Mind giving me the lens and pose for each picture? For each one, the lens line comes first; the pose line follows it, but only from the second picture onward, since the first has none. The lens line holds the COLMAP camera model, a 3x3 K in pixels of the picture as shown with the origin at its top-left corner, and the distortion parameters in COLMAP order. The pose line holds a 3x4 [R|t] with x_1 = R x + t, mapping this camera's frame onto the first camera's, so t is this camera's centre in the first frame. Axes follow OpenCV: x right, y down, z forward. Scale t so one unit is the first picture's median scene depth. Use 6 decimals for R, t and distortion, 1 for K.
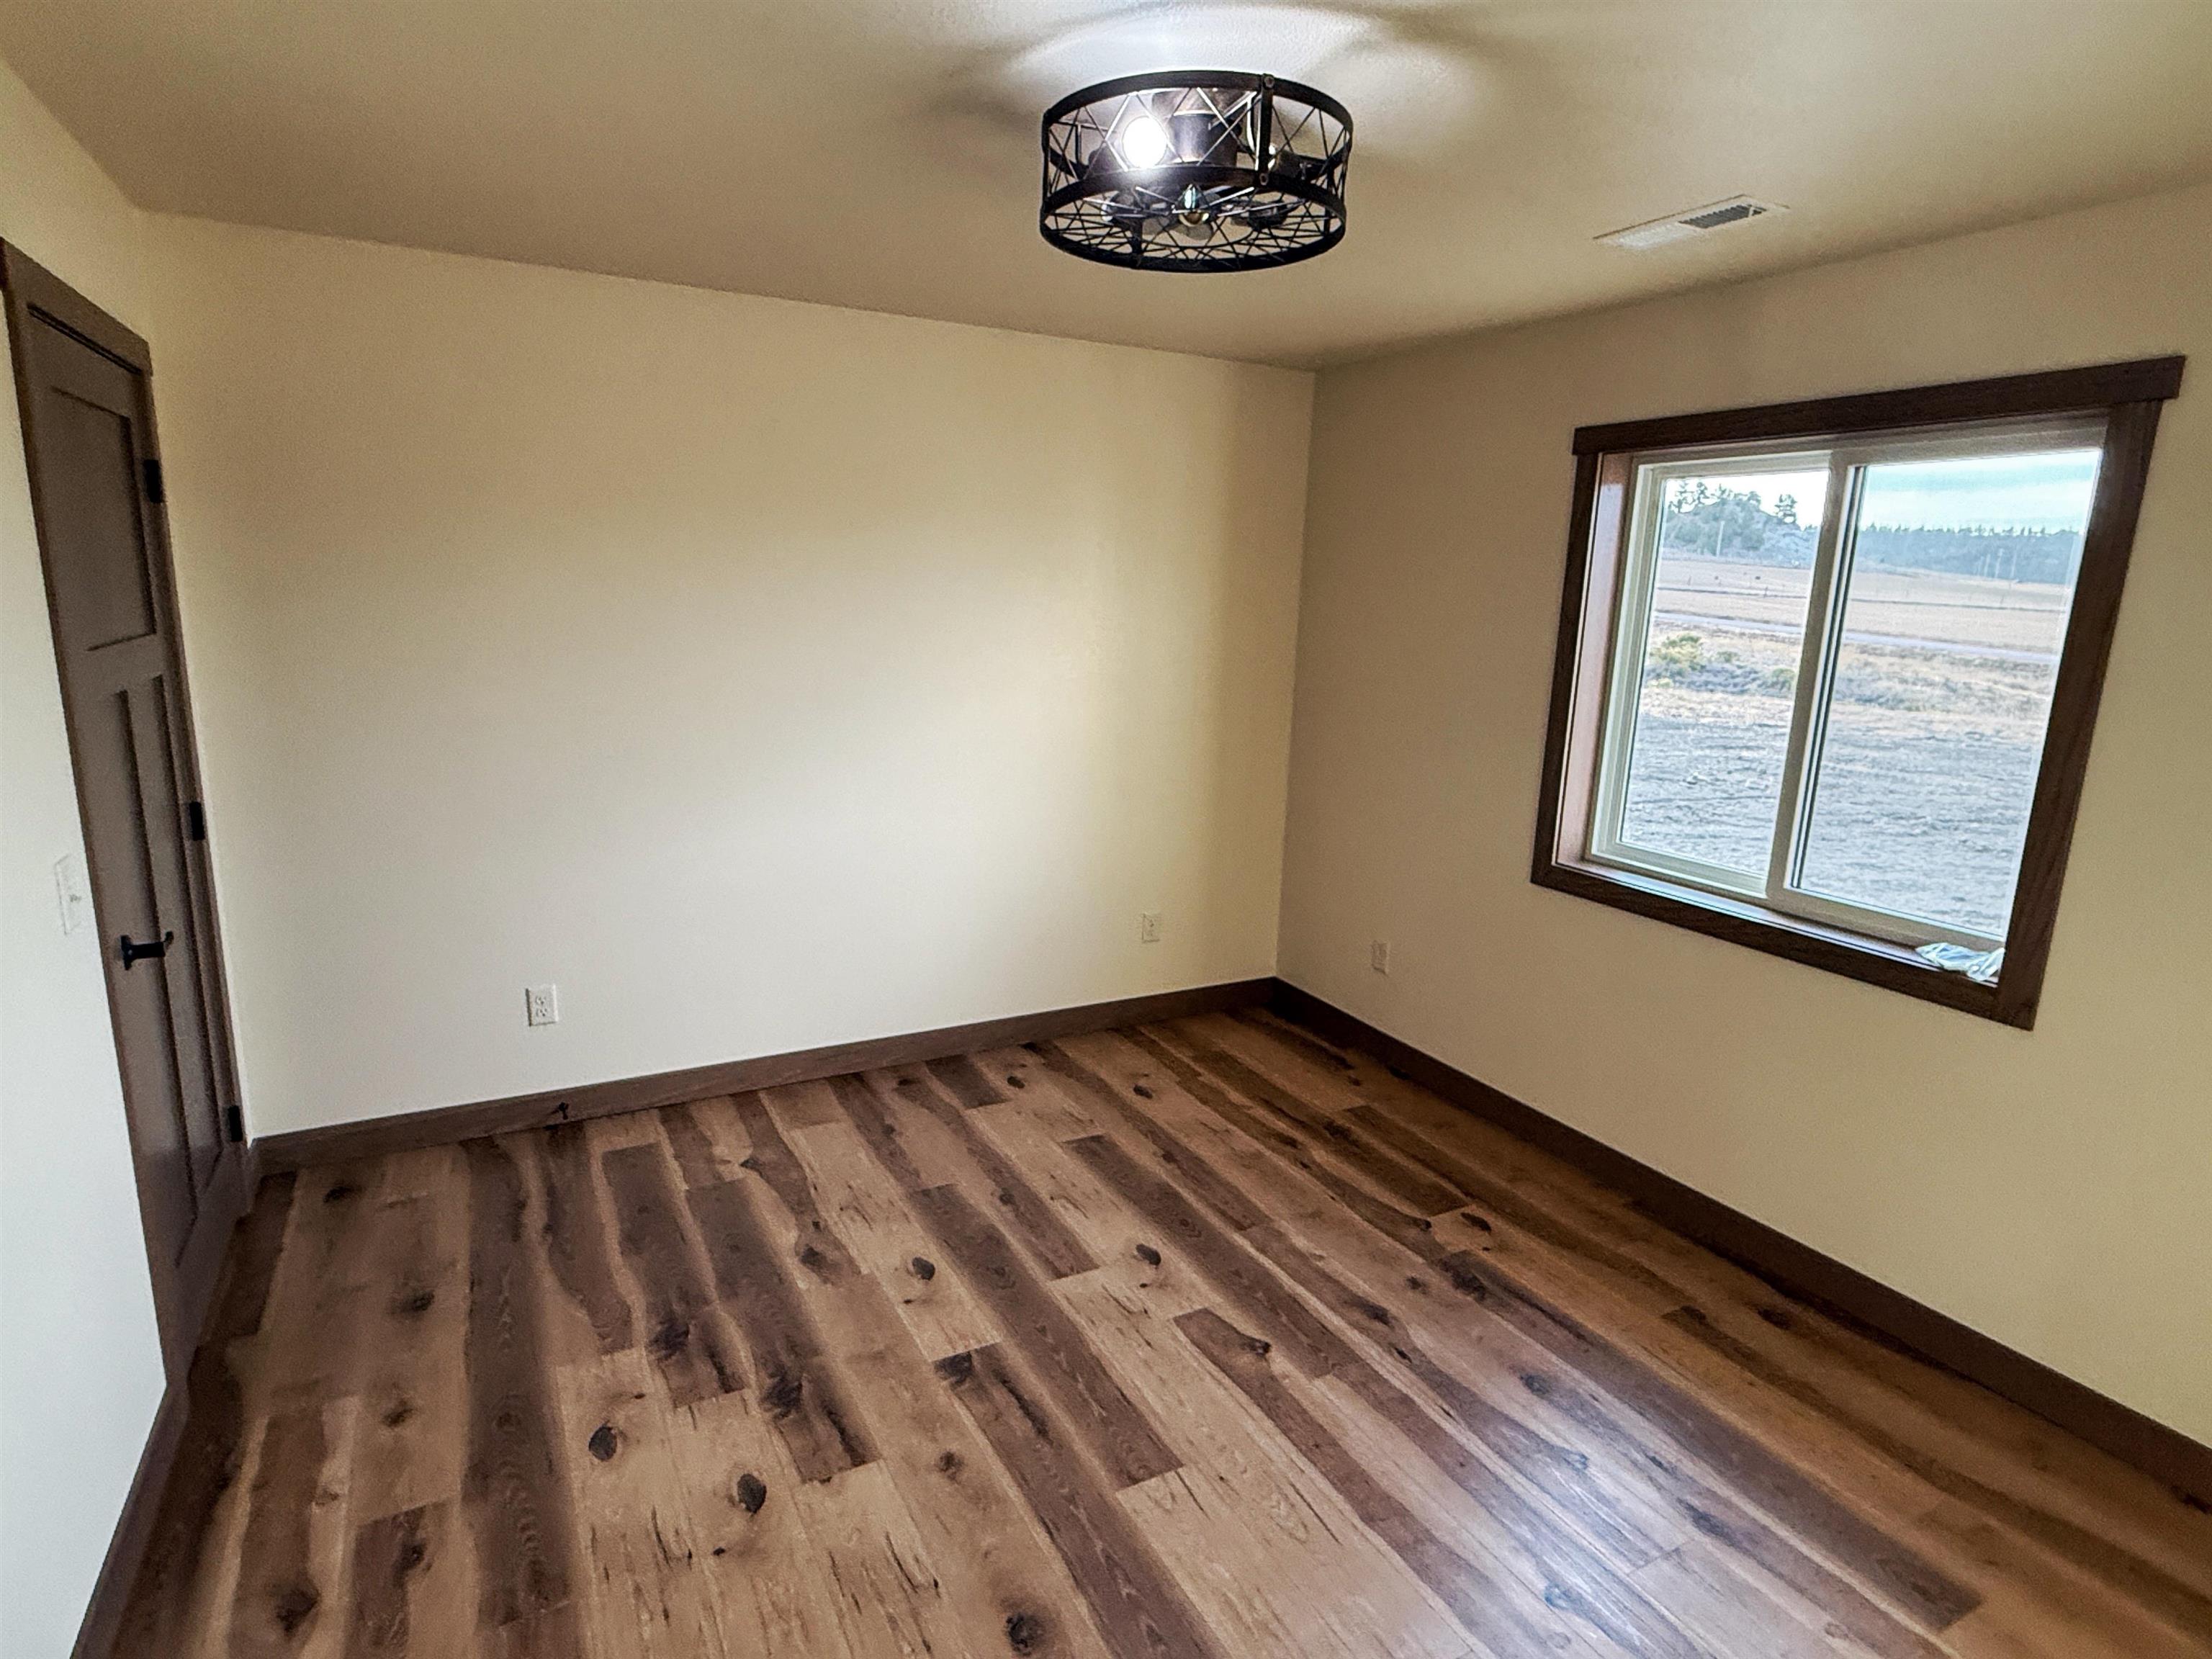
lens RADIAL K [[1187.6, 0, 1106.0], [0, 1187.6, 829.5], [0, 0, 1]] dist [0.002580, -0.000051]
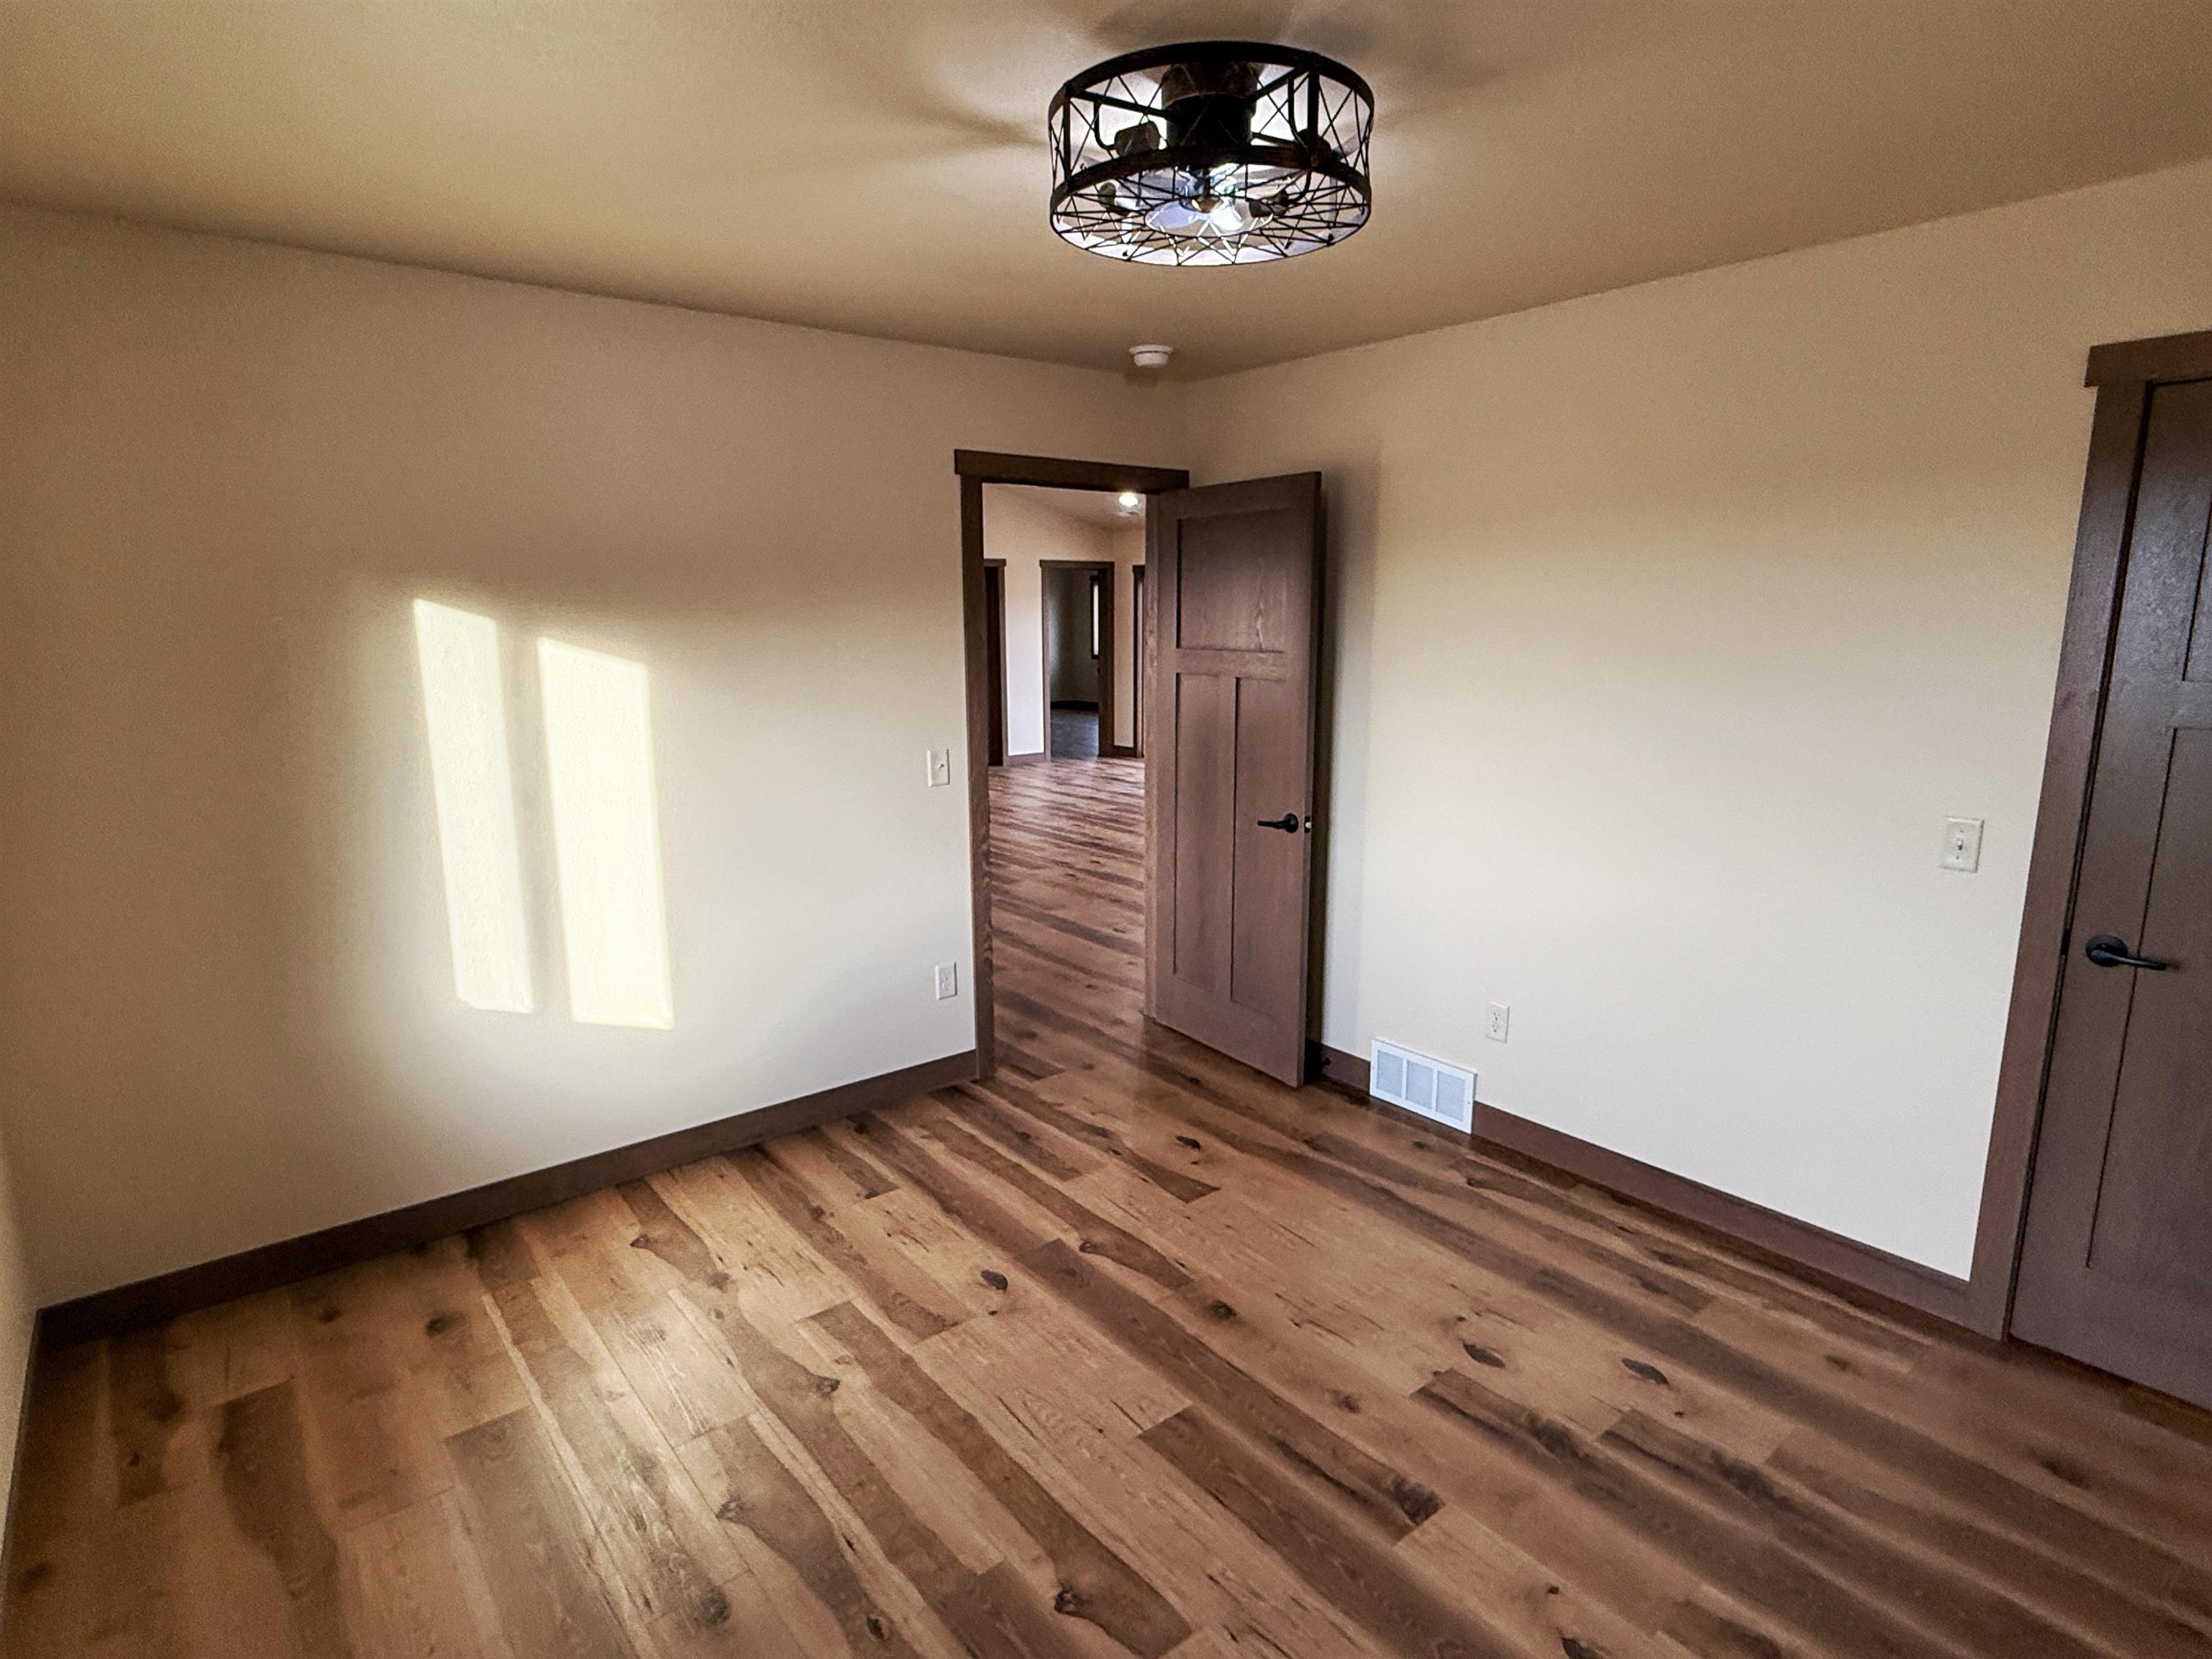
lens RADIAL K [[1187.6, 0, 1106.0], [0, 1187.6, 829.5], [0, 0, 1]] dist [0.002580, -0.000051]
pose [[-0.983770, 0.007470, -0.179280, 0.261797], [-0.060843, 0.926054, 0.372454, -0.326277], [0.168805, 0.377317, -0.910569, 1.658080]]
